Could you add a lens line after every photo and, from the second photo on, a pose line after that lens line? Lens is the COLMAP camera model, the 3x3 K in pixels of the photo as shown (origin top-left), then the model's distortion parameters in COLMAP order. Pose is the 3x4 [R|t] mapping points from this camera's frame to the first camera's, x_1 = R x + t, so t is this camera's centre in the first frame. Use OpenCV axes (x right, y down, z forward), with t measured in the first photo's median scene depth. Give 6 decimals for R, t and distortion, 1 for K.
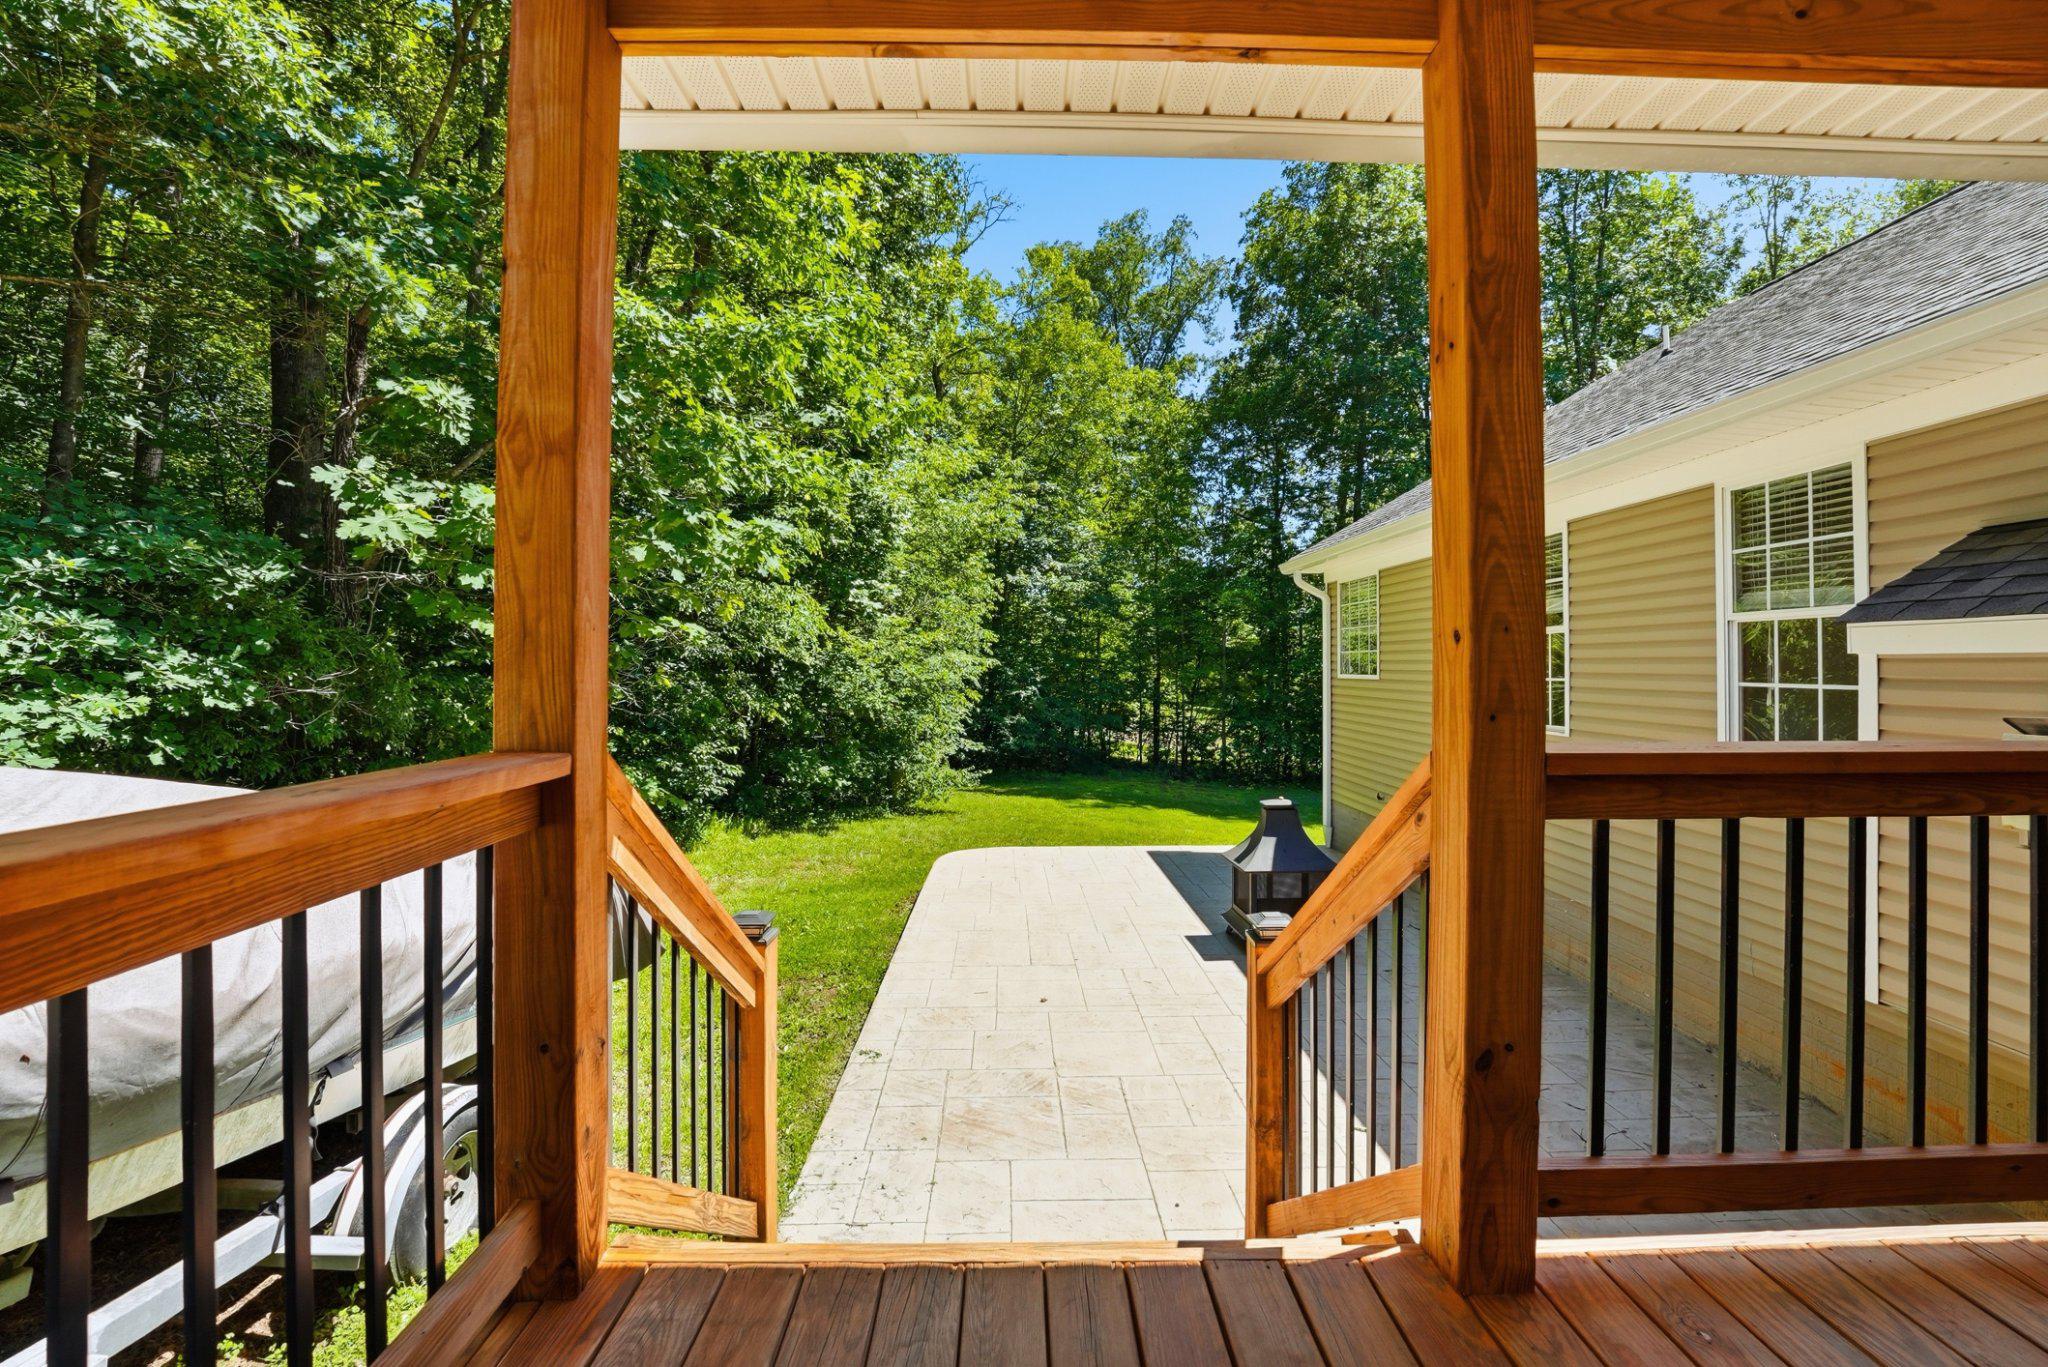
lens RADIAL K [[862.0, 0, 1024.0], [0, 862.0, 683.5], [0, 0, 1]] dist [-0.025637, 0.000217]
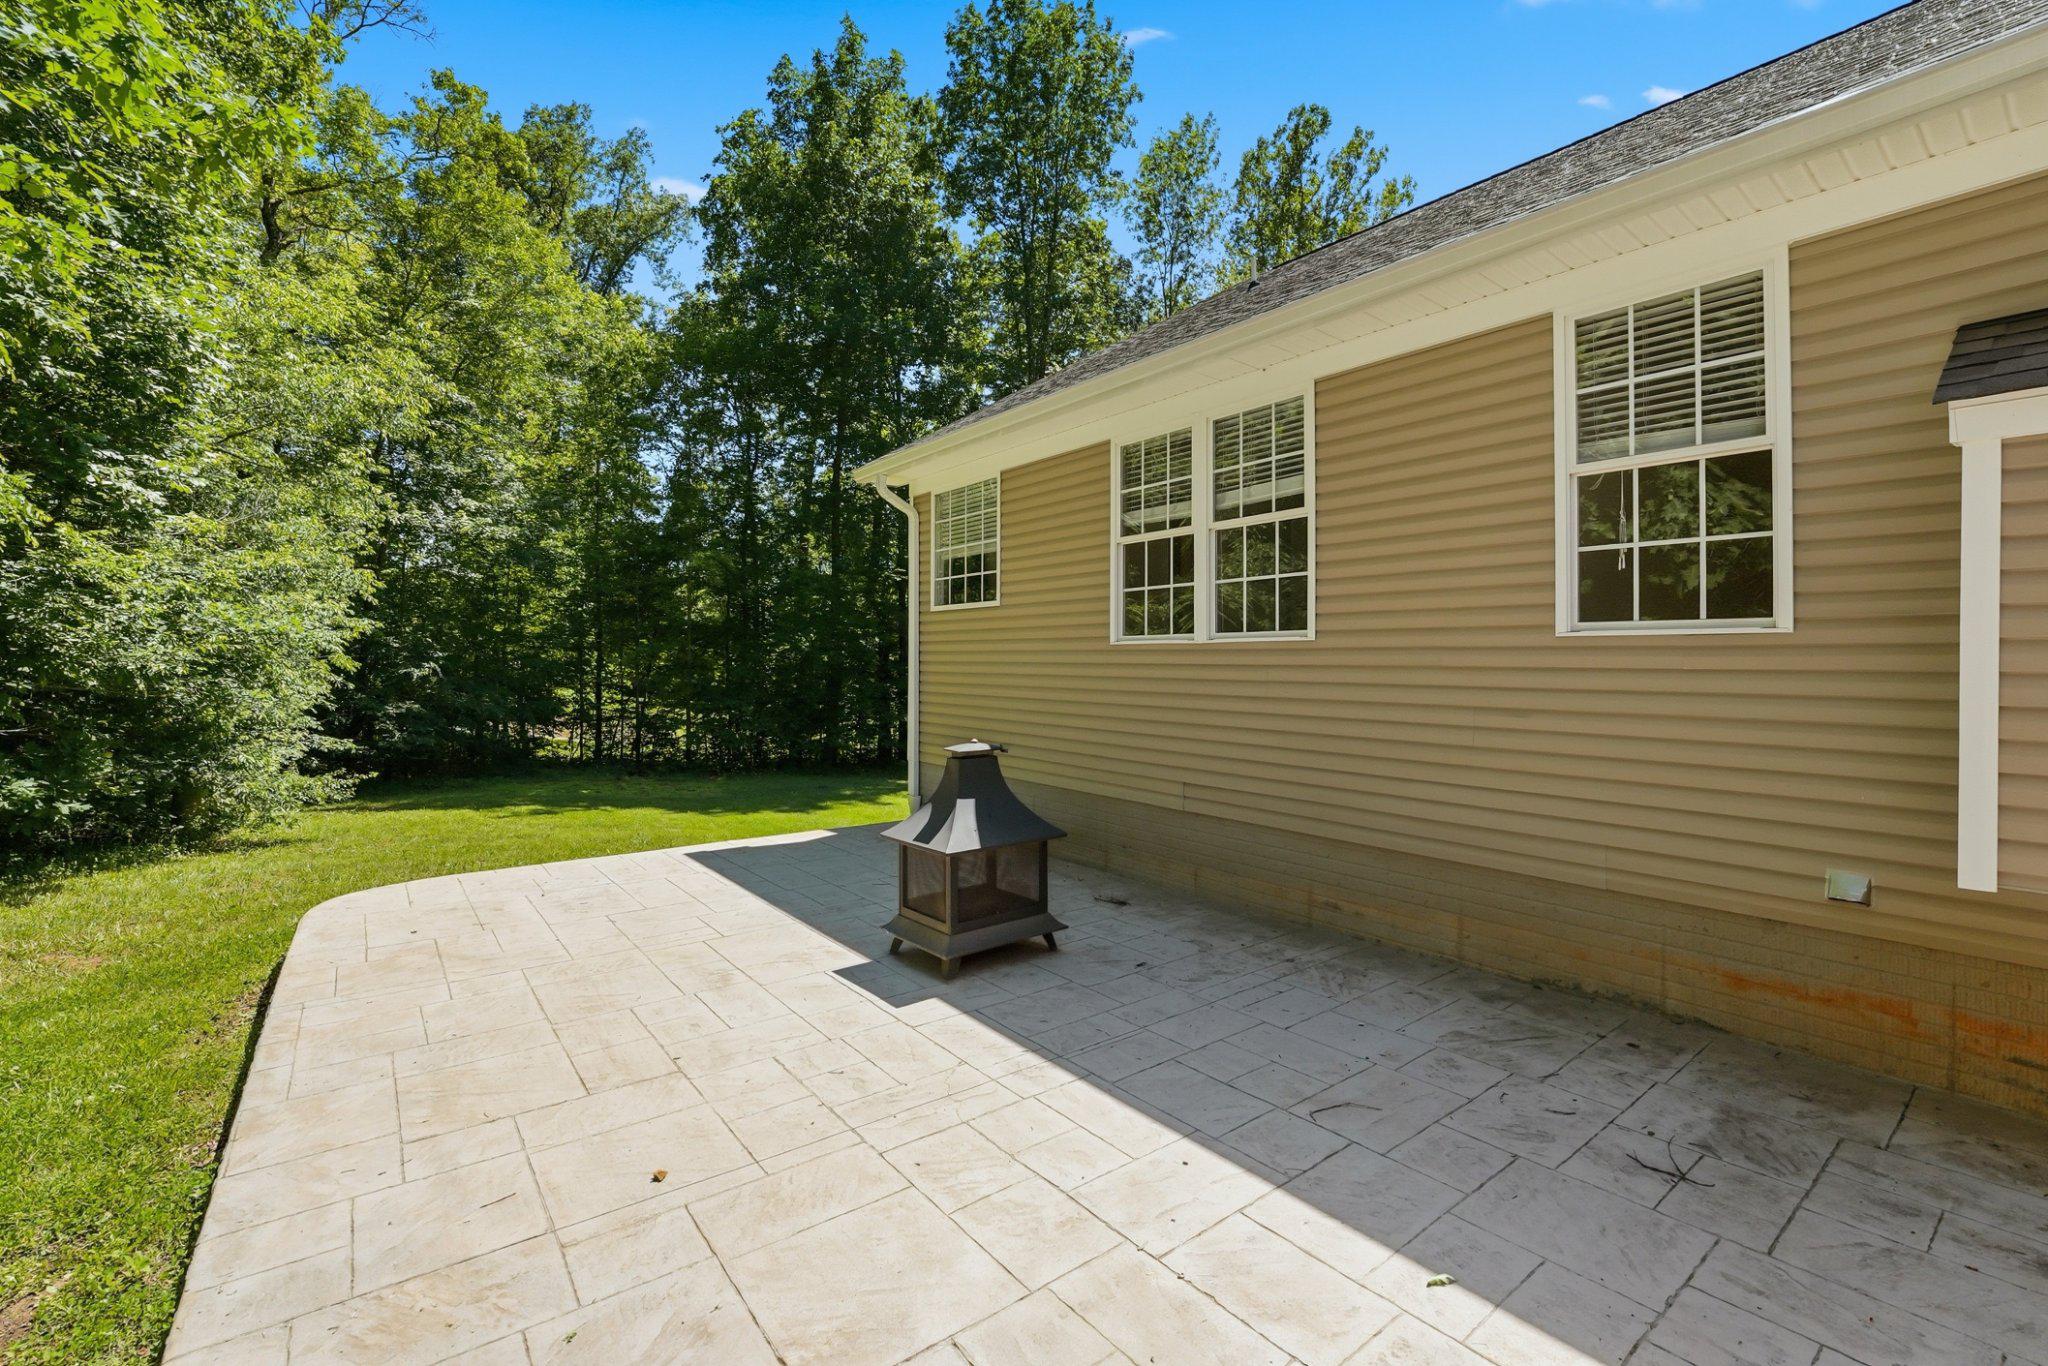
lens RADIAL K [[865.9, 0, 1022.9], [0, 865.9, 665.7], [0, 0, 1]] dist [-0.027691, 0.000802]
pose [[0.803164, -0.002745, 0.595752, -0.026737], [0.011114, 0.999884, -0.010378, 0.026915], [-0.595654, 0.014956, 0.803102, 0.140956]]
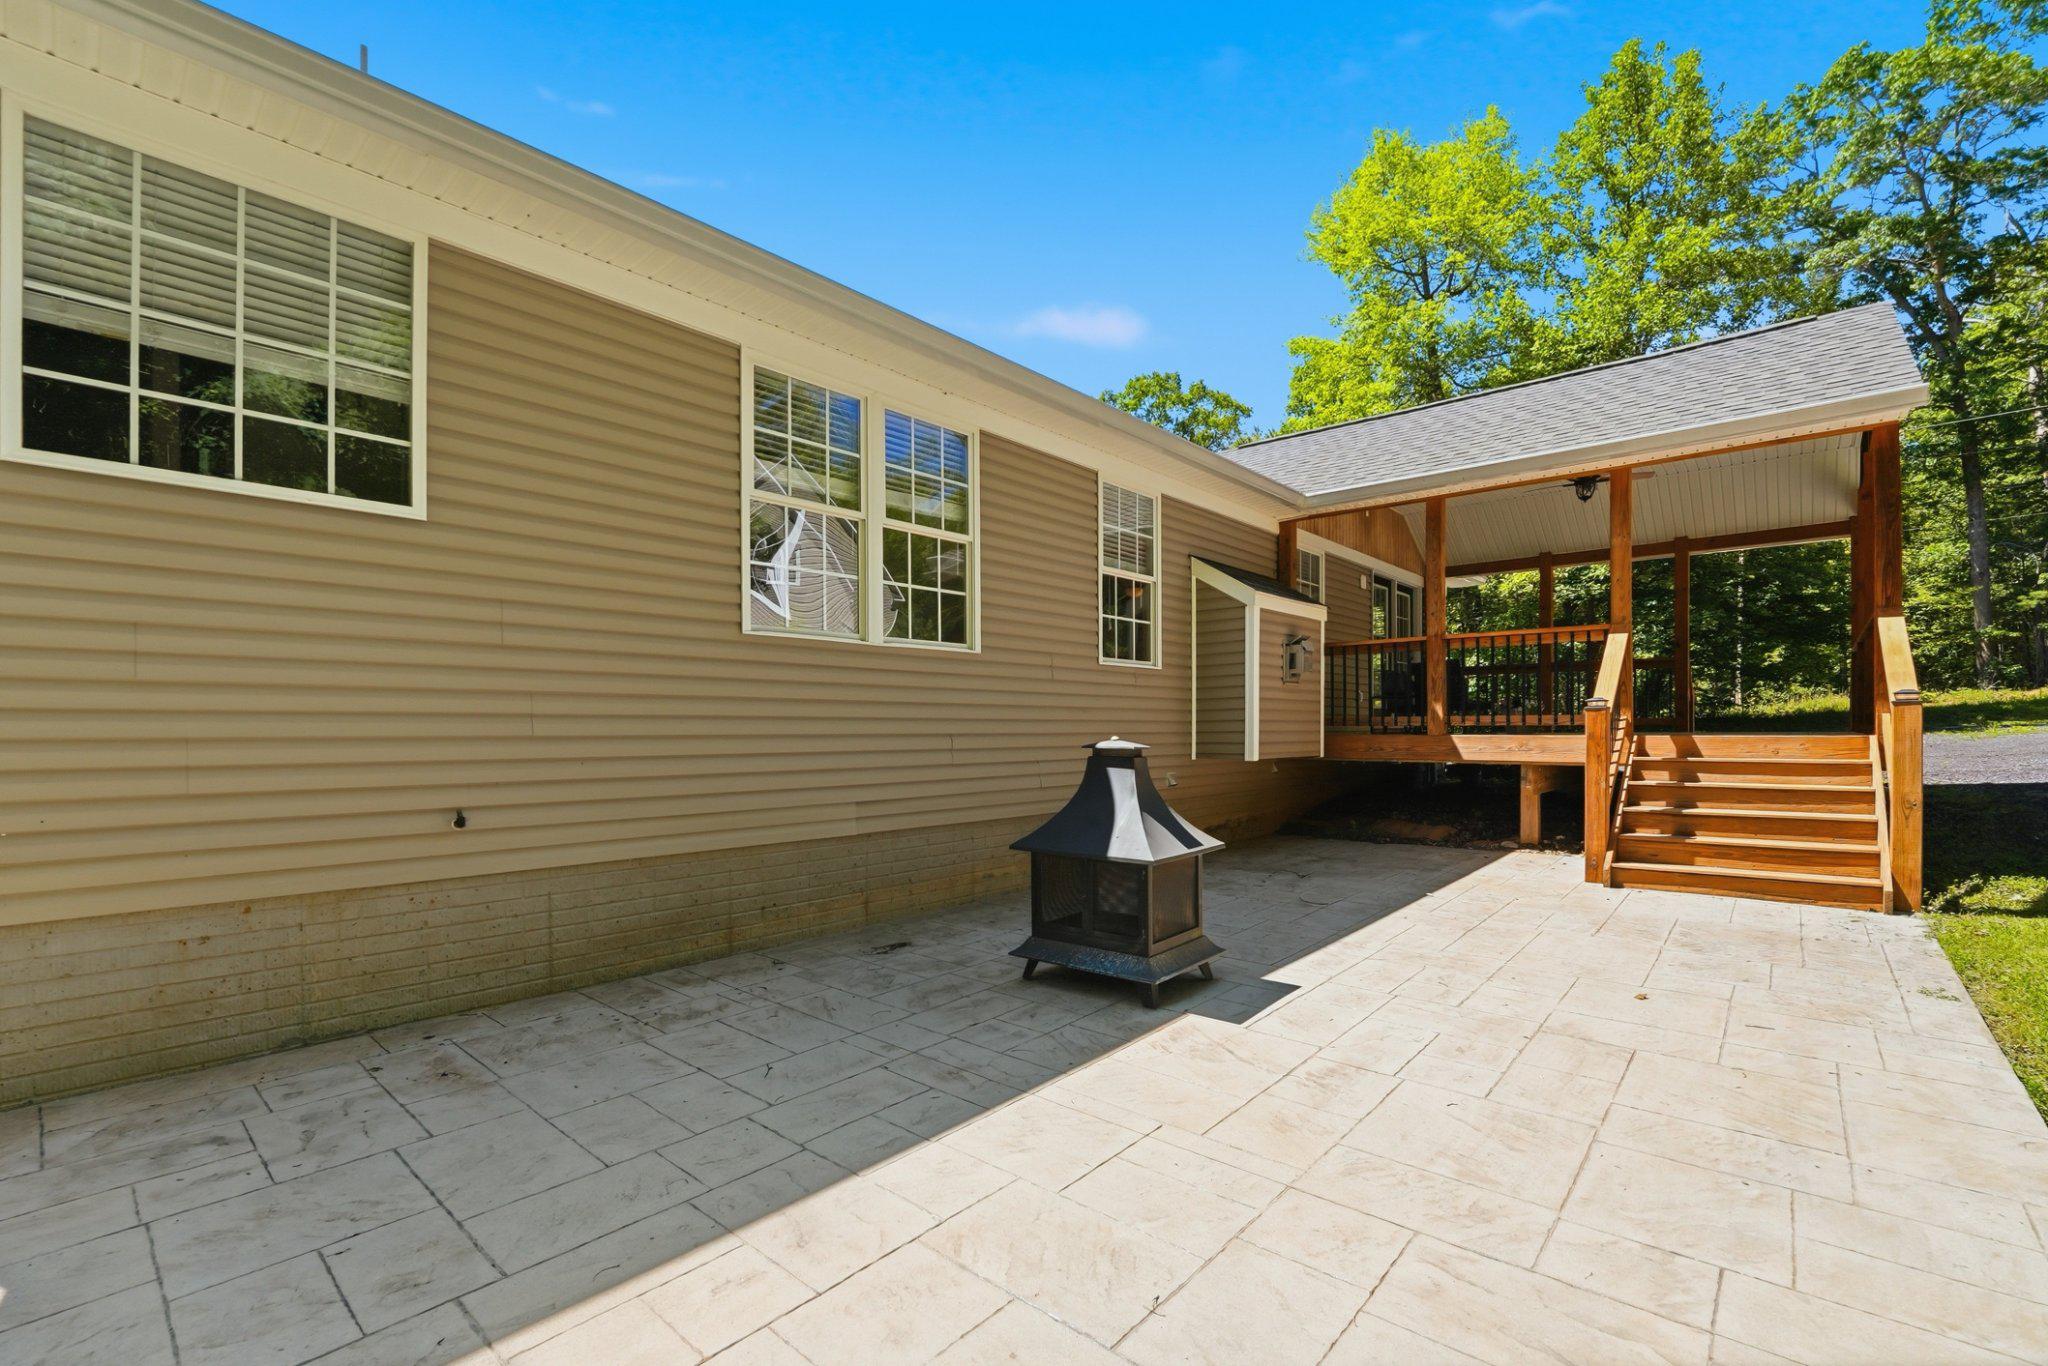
lens RADIAL K [[887.6, 0, 1024.6], [0, 887.6, 720.8], [0, 0, 1]] dist [-0.025926, 0.000217]
pose [[-0.738735, 0.006723, 0.673962, -0.023291], [0.015433, 0.999857, 0.006942, 0.039171], [-0.673819, 0.015530, -0.738733, 0.512100]]
